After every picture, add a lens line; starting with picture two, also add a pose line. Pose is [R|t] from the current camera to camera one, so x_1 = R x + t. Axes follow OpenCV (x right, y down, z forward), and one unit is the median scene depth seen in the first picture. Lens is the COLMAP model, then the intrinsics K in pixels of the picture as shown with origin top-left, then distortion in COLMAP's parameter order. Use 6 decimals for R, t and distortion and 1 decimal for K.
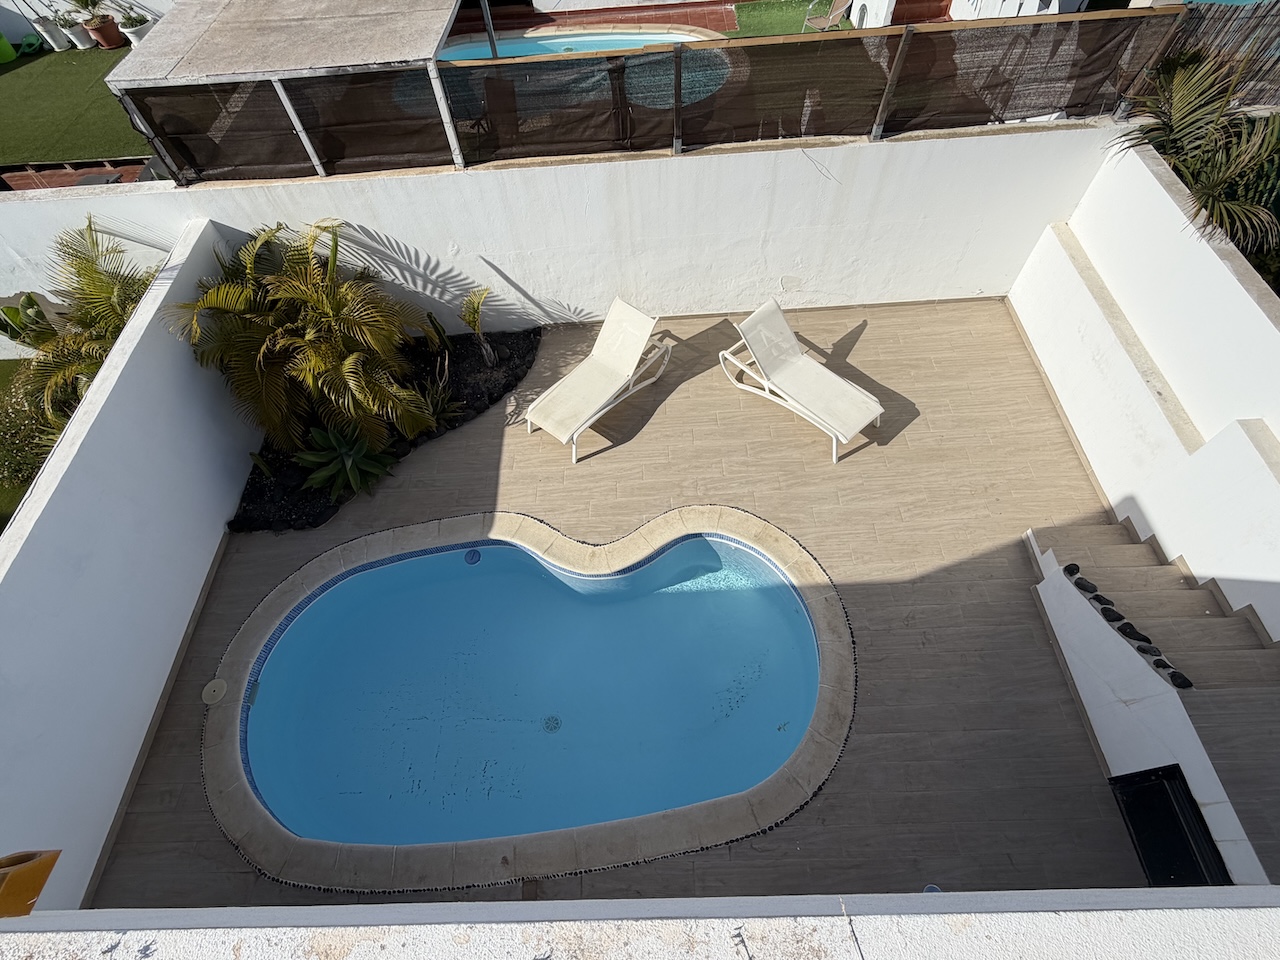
lens RADIAL K [[609.6, 0, 637.8], [0, 609.6, 481.4], [0, 0, 1]] dist [0.012939, -0.000460]
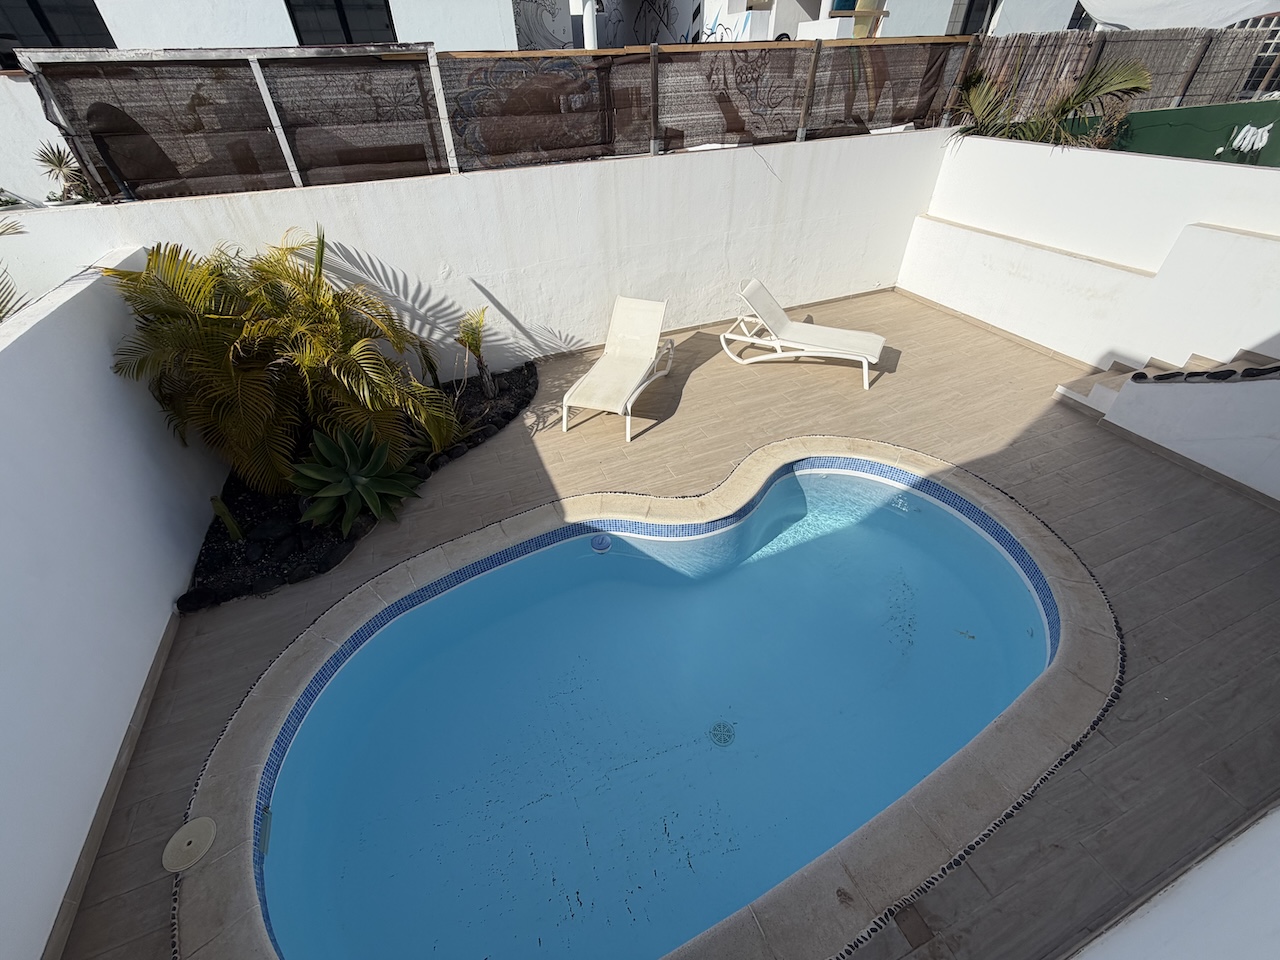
lens RADIAL K [[507.9, 0, 639.1], [0, 507.9, 477.6], [0, 0, 1]] dist [0.006886, -0.000563]
pose [[0.935130, -0.200446, 0.292153, -0.331305], [0.286211, 0.913410, -0.289423, 0.249609], [-0.208842, 0.354265, 0.911527, 0.336741]]
